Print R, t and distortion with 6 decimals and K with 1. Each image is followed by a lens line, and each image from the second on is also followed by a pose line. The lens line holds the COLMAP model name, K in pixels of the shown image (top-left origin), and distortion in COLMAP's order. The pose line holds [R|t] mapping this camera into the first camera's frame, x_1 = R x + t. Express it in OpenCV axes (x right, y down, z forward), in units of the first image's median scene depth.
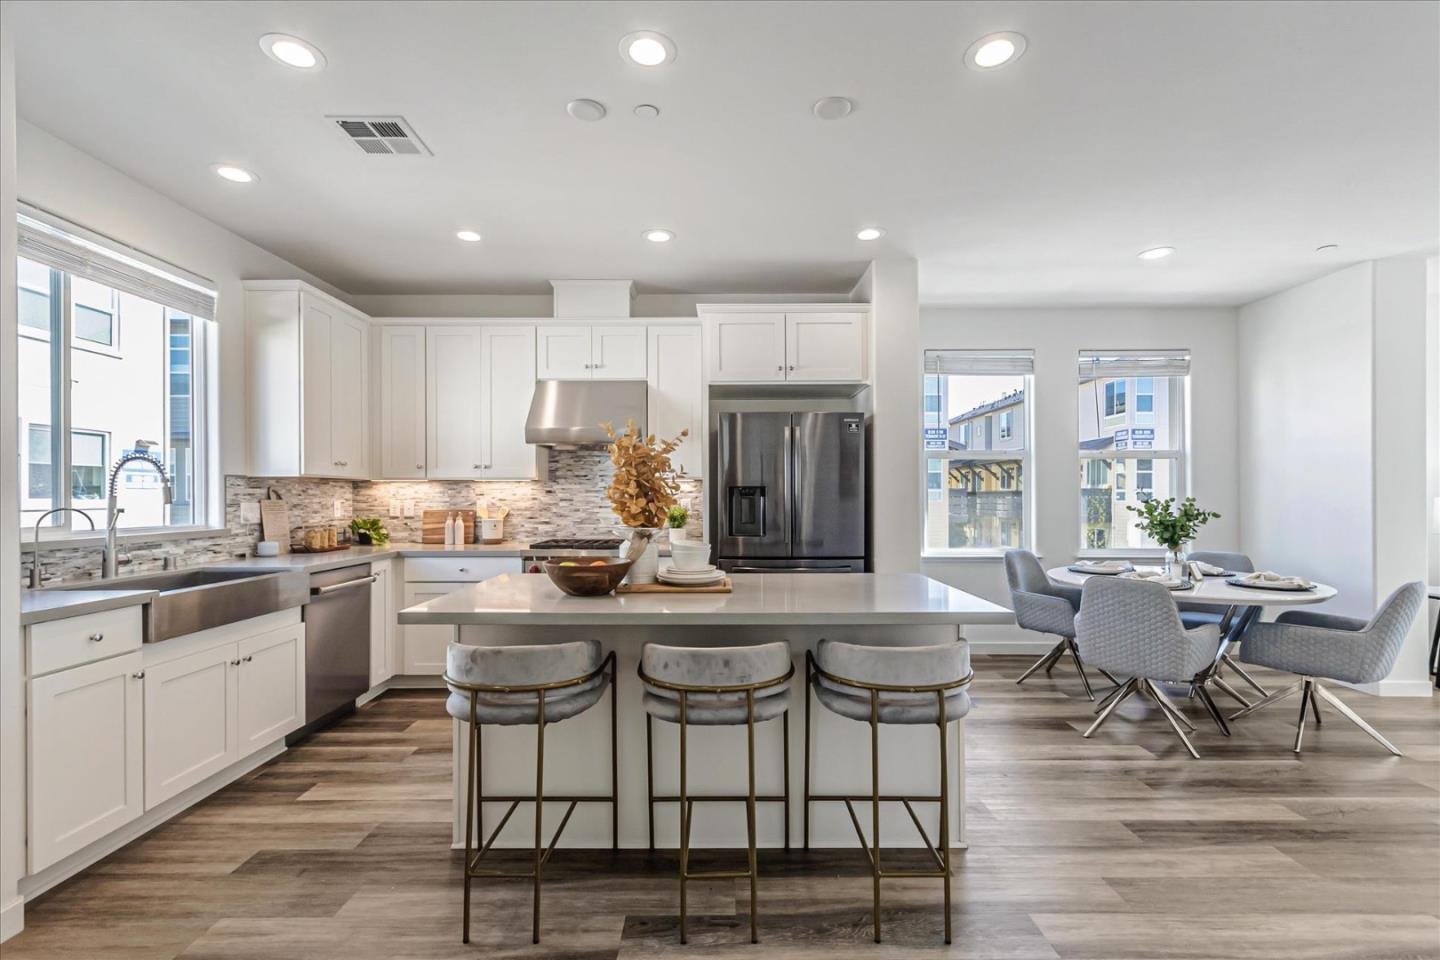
lens RADIAL K [[644.1, 0, 723.3], [0, 644.1, 500.0], [0, 0, 1]] dist [0.000918, 0.000289]
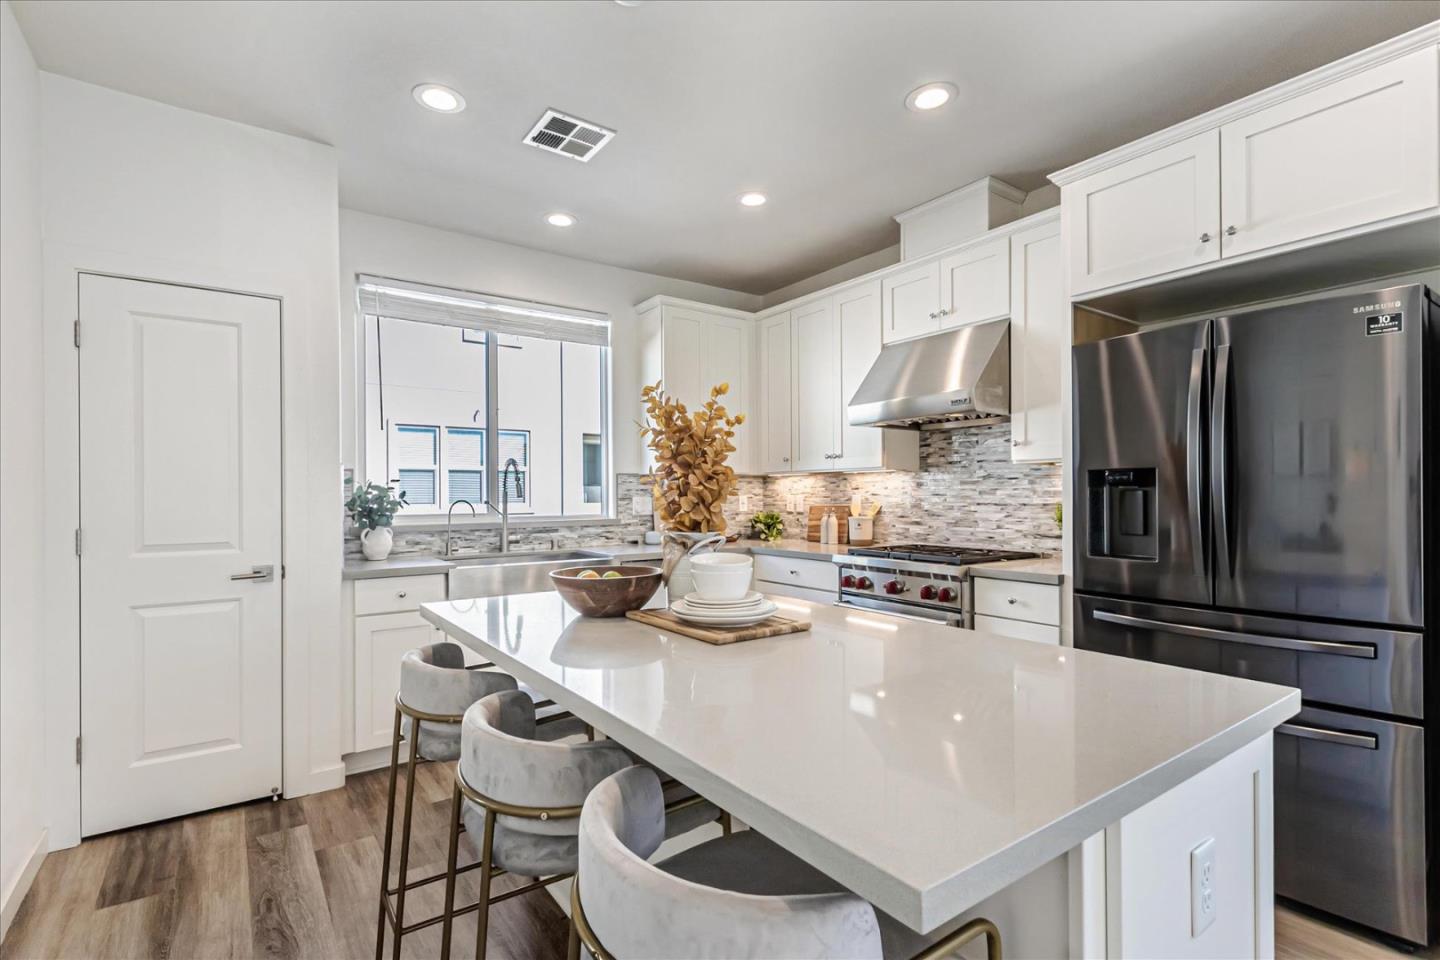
lens RADIAL K [[676.1, 0, 722.6], [0, 676.1, 497.0], [0, 0, 1]] dist [0.002614, -0.000261]
pose [[0.580431, 0.000693, -0.814309, 0.285841], [0.000228, 0.999999, 0.001013, 0.002228], [0.814310, -0.000774, 0.580430, 0.345733]]
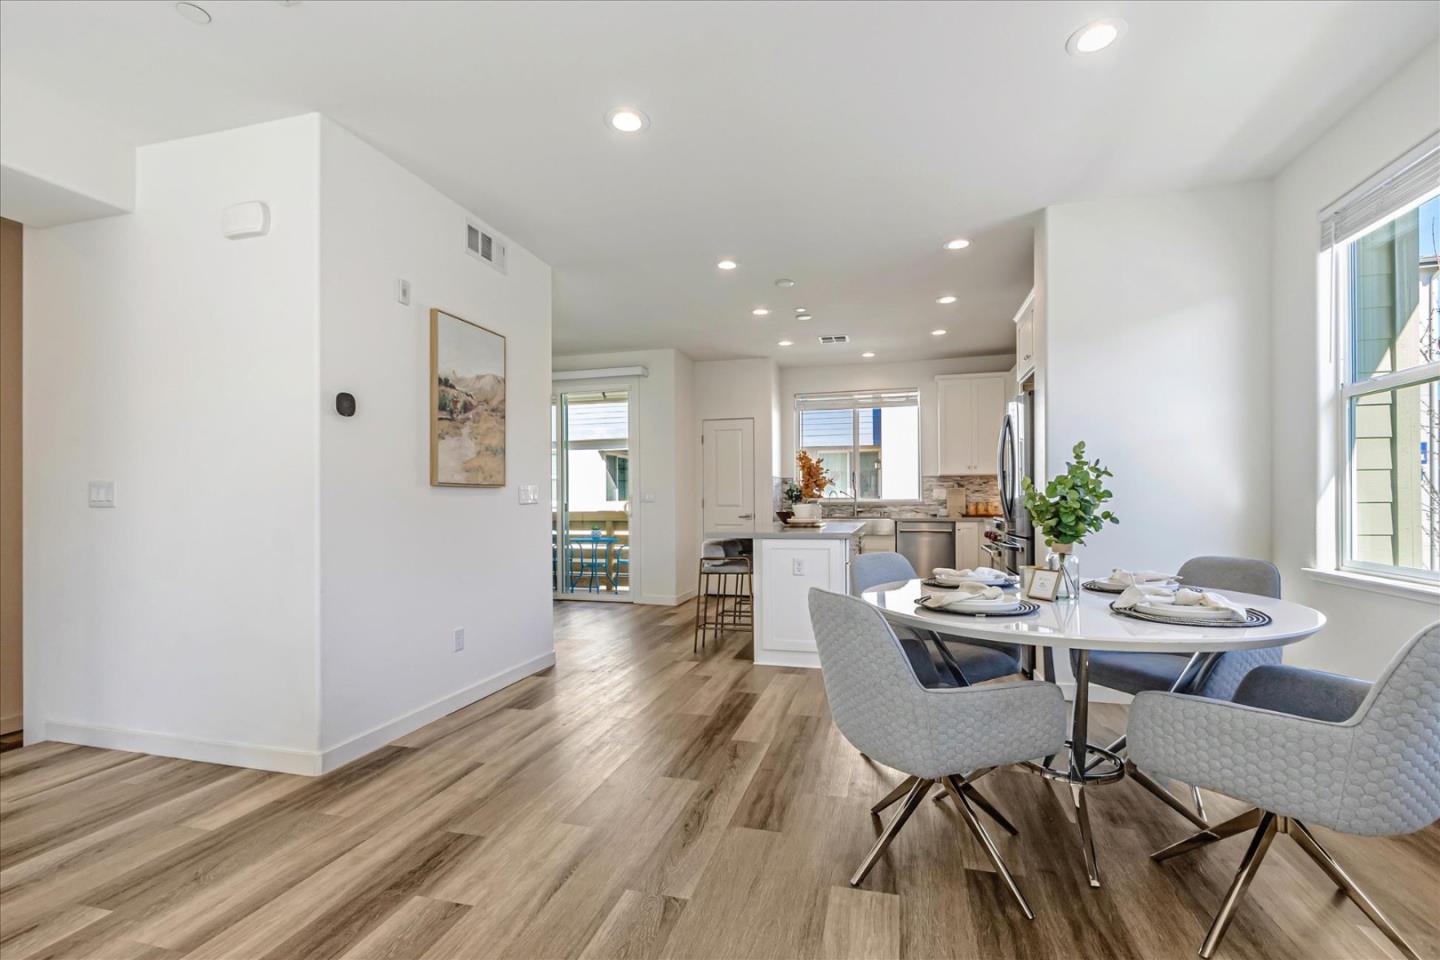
lens RADIAL K [[676.1, 0, 722.6], [0, 676.1, 497.0], [0, 0, 1]] dist [0.002614, -0.000261]
pose [[-0.266896, 0.005562, -0.963709, 1.242798], [0.003633, 0.999982, 0.004766, 0.013072], [0.963719, -0.002229, -0.266911, 0.765718]]
